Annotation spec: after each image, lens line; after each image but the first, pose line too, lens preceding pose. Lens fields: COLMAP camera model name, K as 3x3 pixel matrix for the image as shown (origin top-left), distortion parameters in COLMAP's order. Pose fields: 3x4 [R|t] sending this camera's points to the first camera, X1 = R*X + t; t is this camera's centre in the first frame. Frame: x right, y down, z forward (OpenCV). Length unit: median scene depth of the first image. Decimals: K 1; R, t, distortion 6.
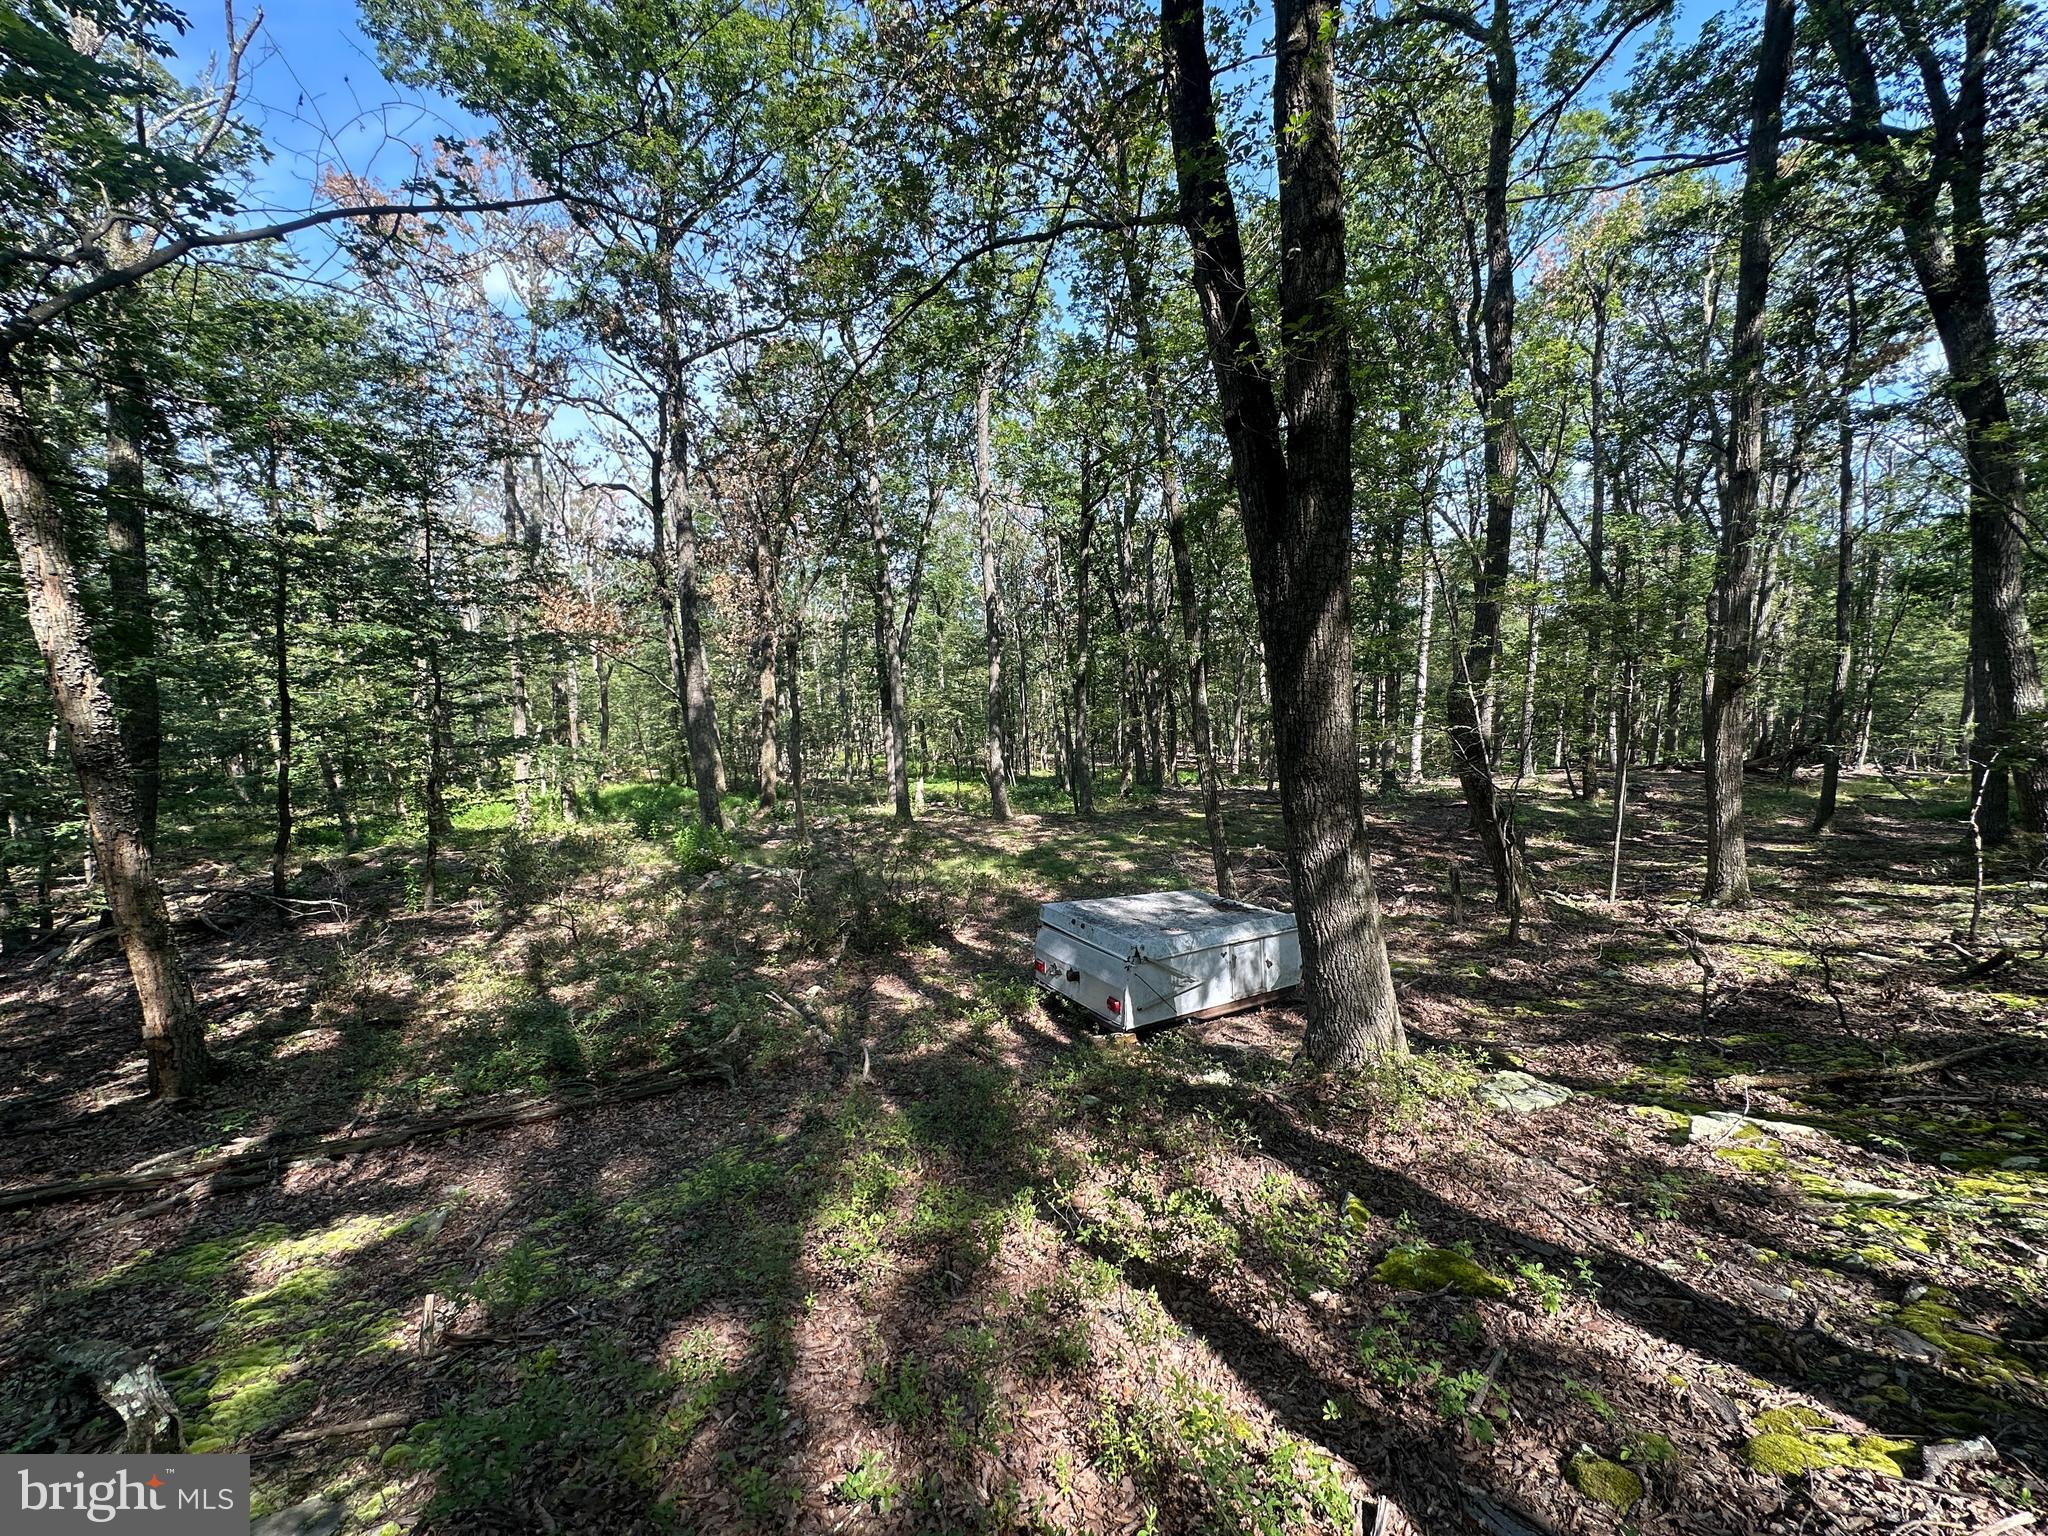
lens RADIAL K [[816.1, 0, 1024.0], [0, 816.1, 768.0], [0, 0, 1]] dist [-0.002750, 0.000546]
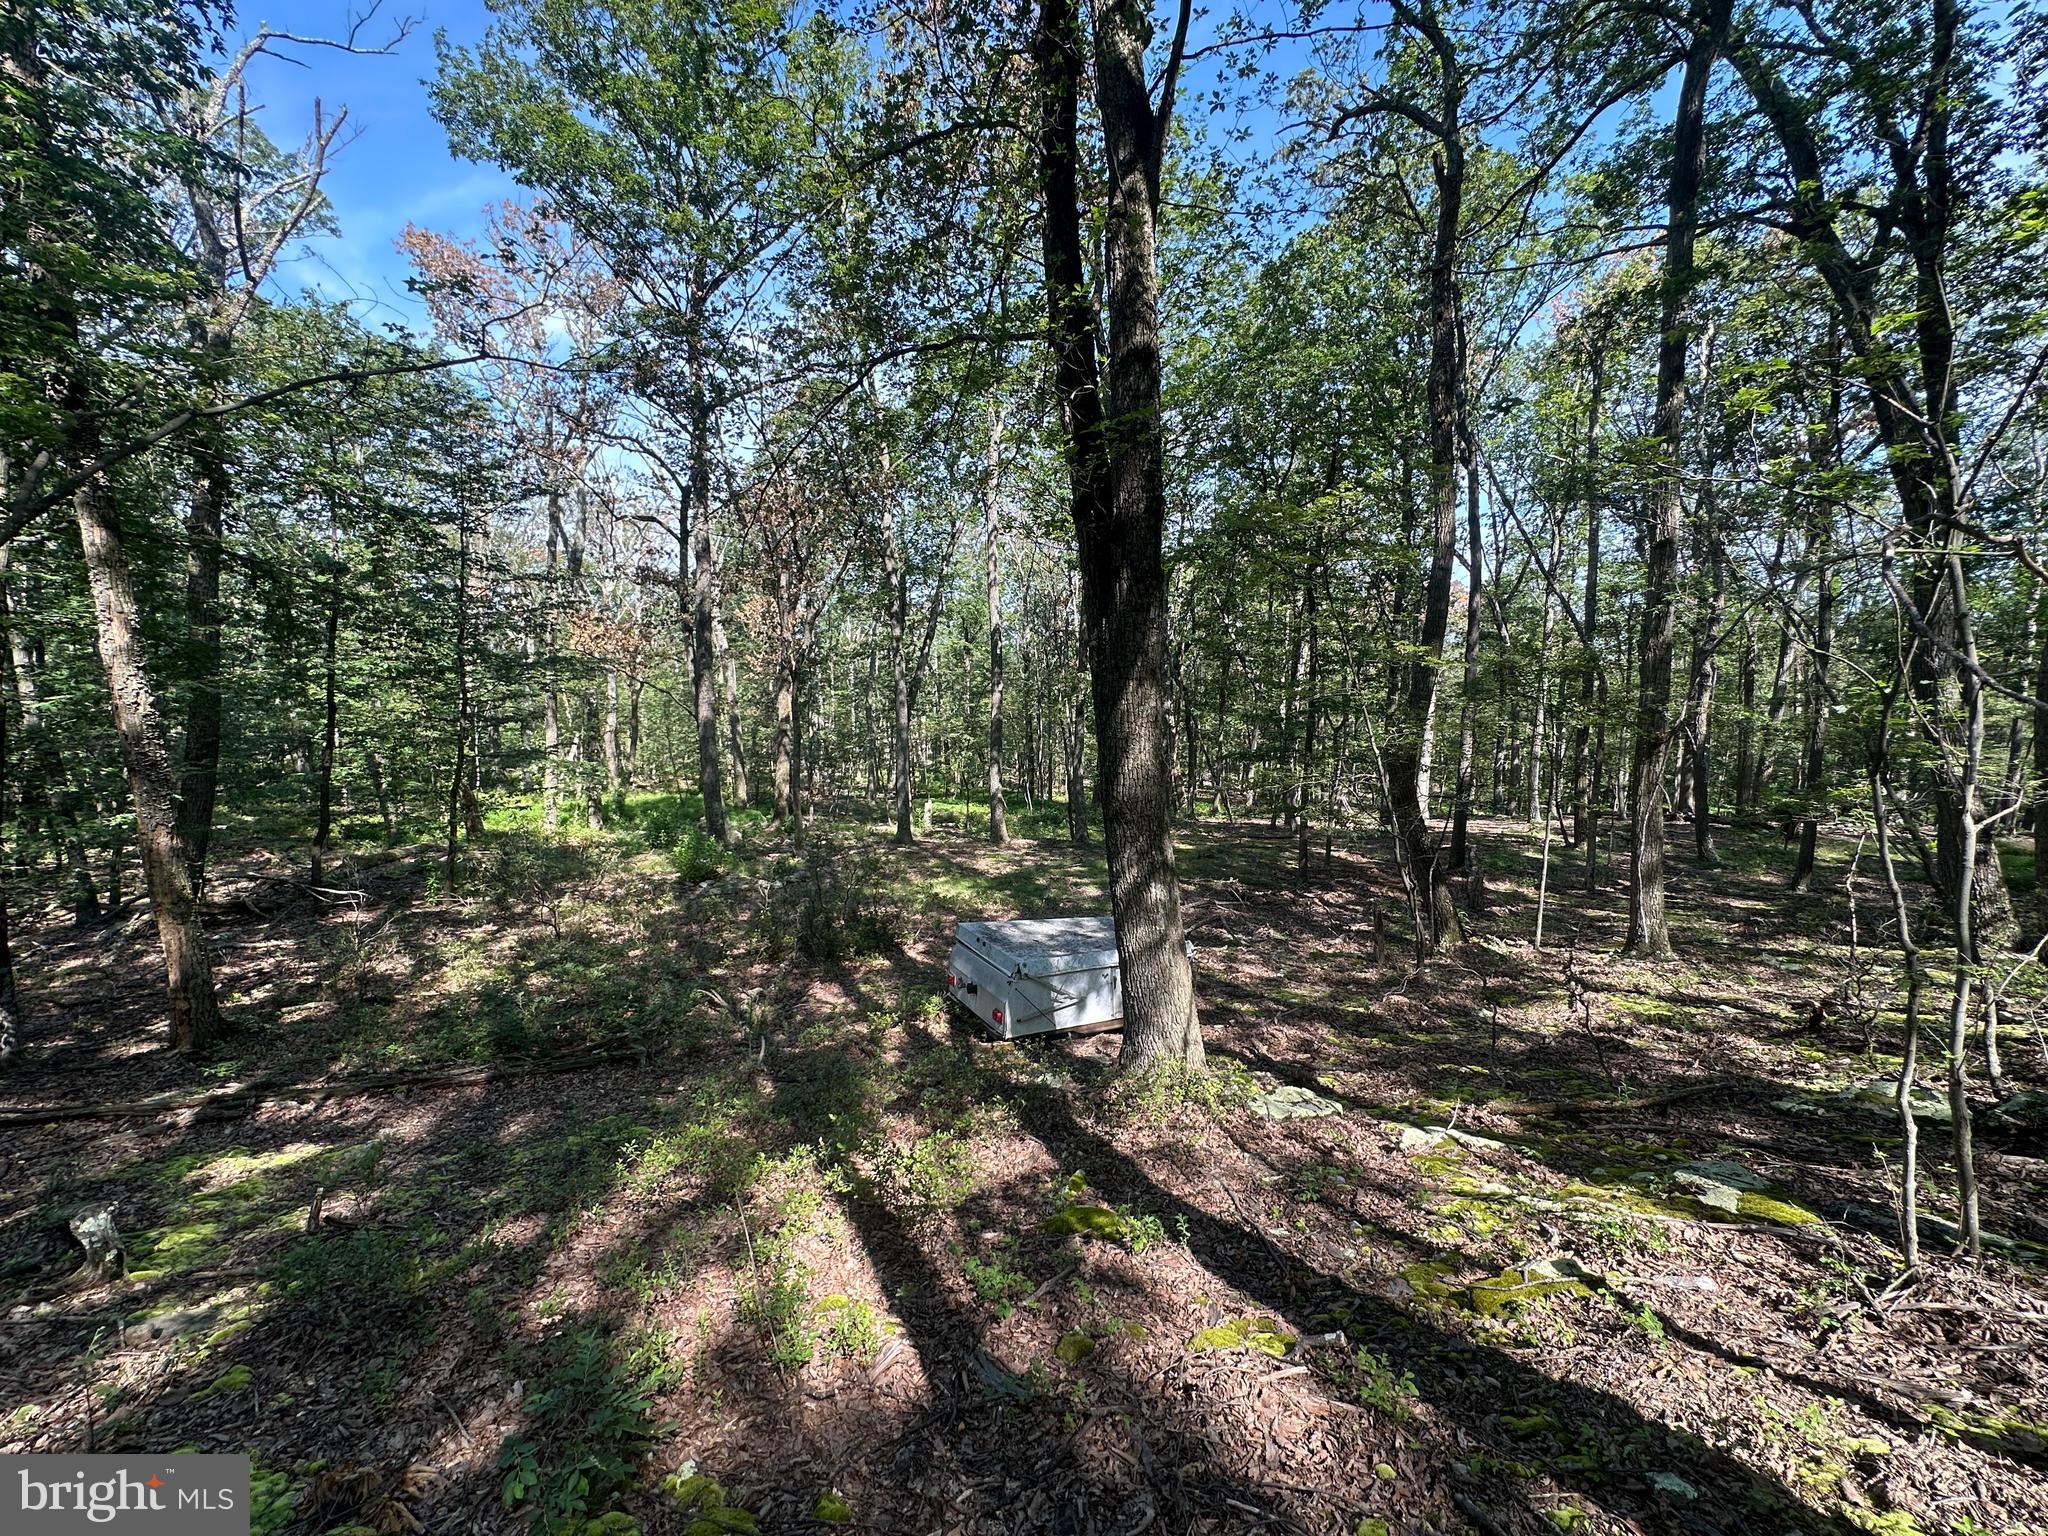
lens RADIAL K [[815.5, 0, 1024.0], [0, 815.5, 768.0], [0, 0, 1]] dist [-0.001182, -0.000125]
pose [[0.997937, 0.037472, -0.052124, 0.124716], [-0.038868, 0.998906, -0.026017, -0.012675], [0.051093, 0.027989, 0.998302, -0.077636]]
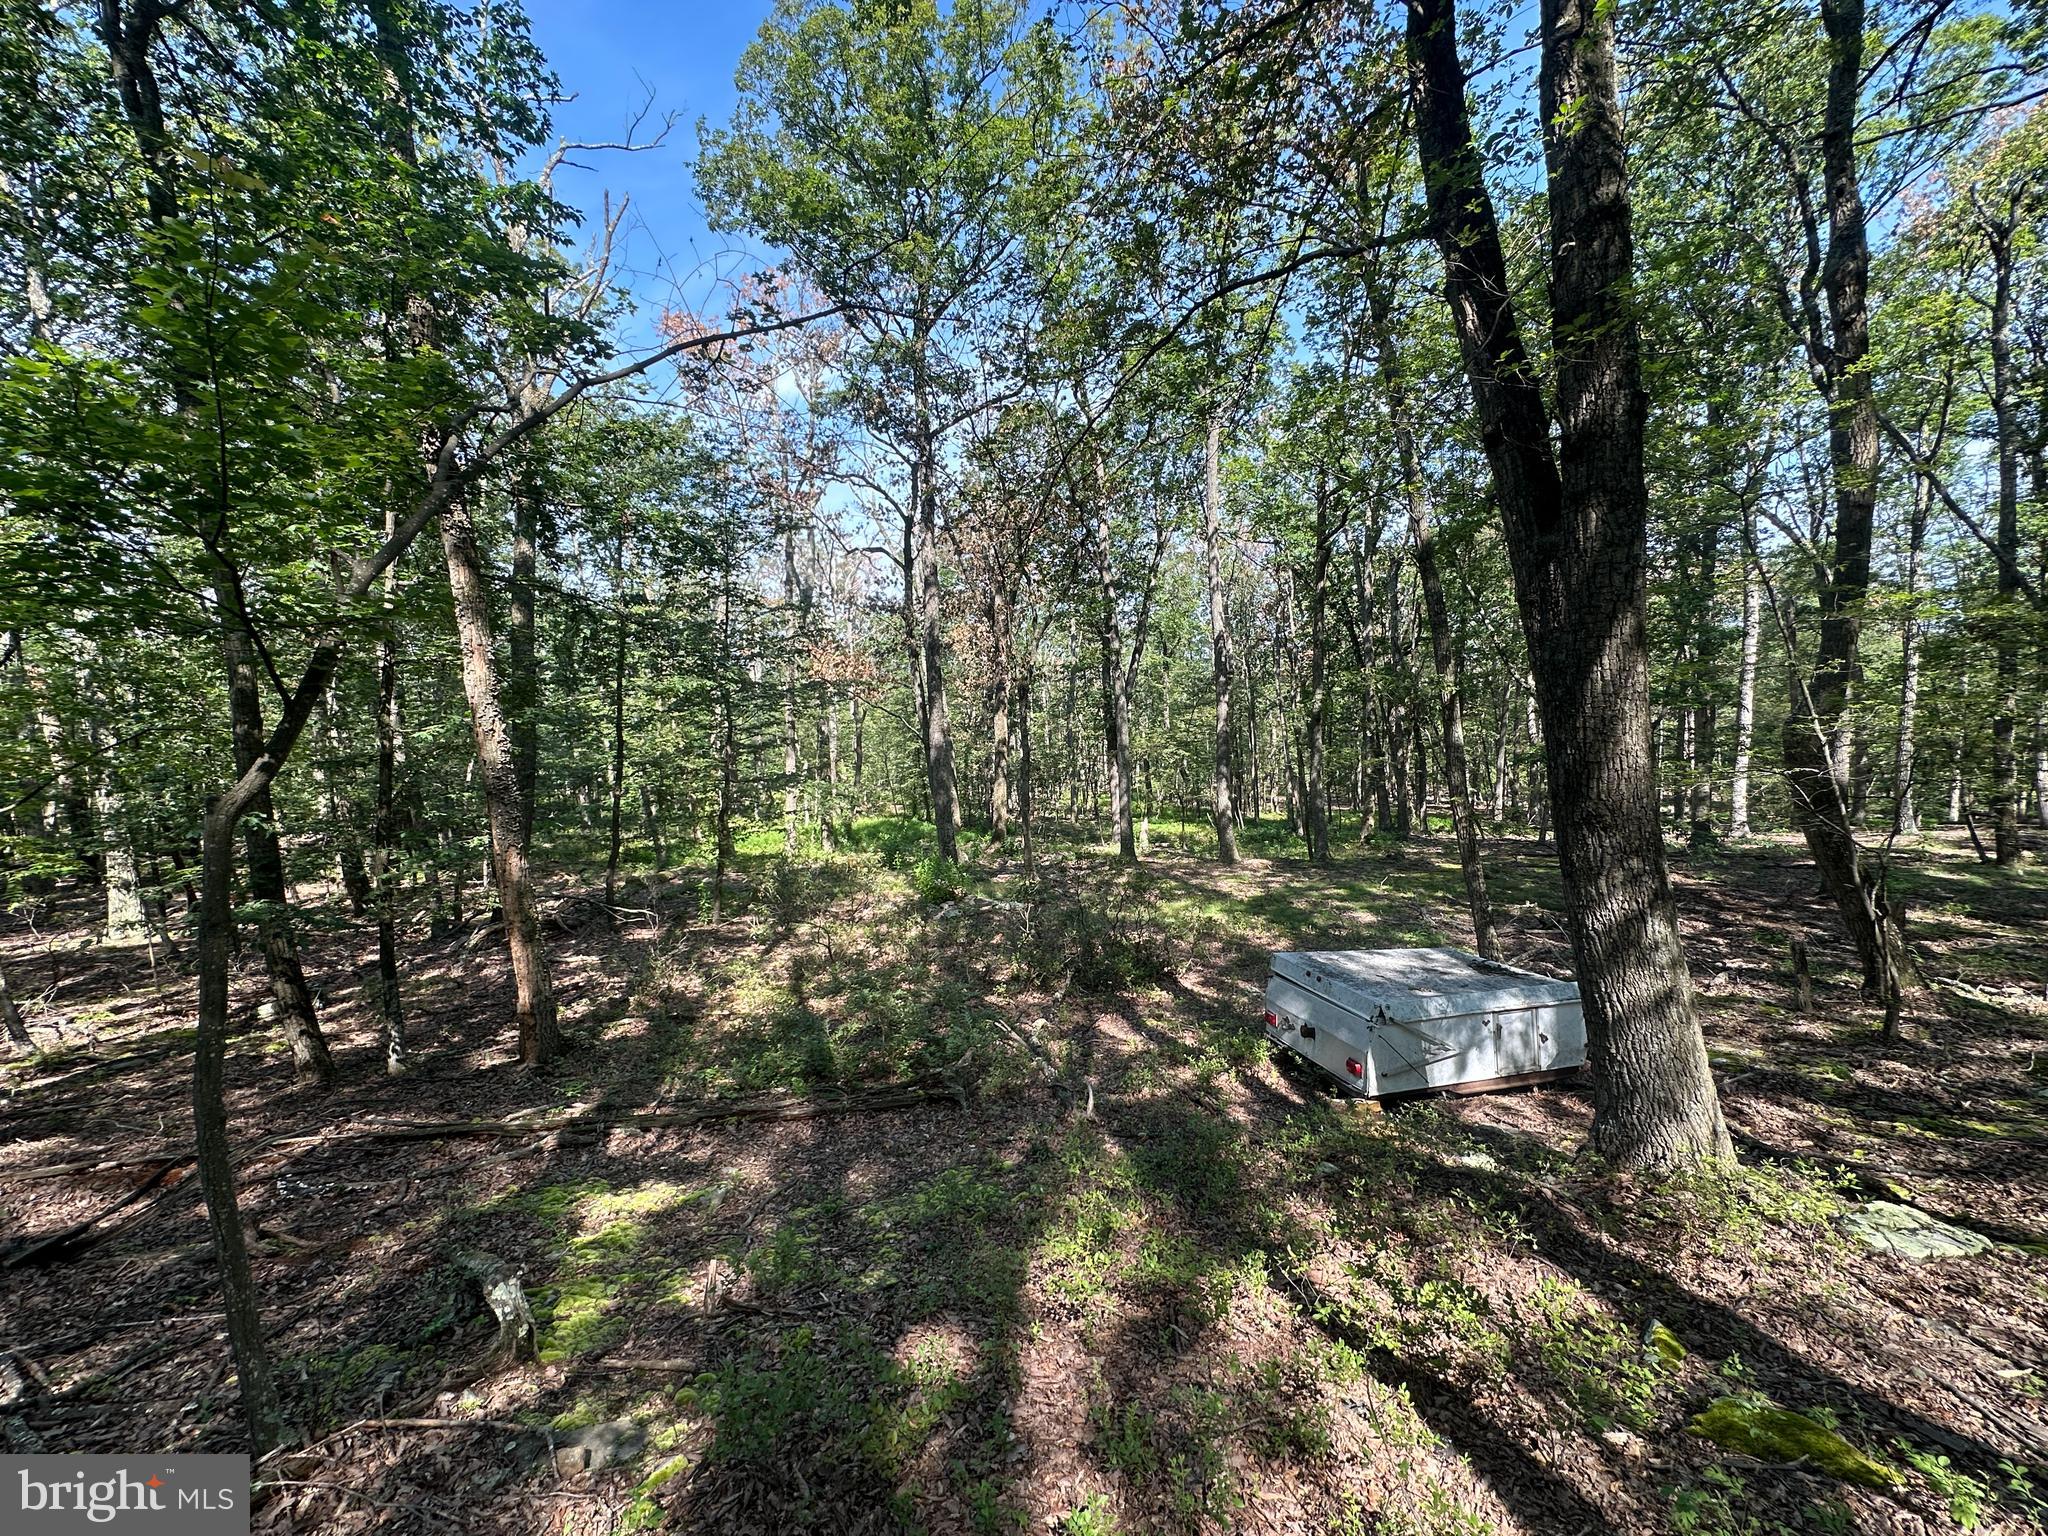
lens RADIAL K [[815.9, 0, 1024.0], [0, 815.9, 768.0], [0, 0, 1]] dist [-0.003531, 0.000528]
pose [[0.962956, 0.005839, -0.269594, -0.001998], [-0.019049, 0.998741, -0.046409, 0.000978], [0.268983, 0.049825, 0.961855, -0.003951]]
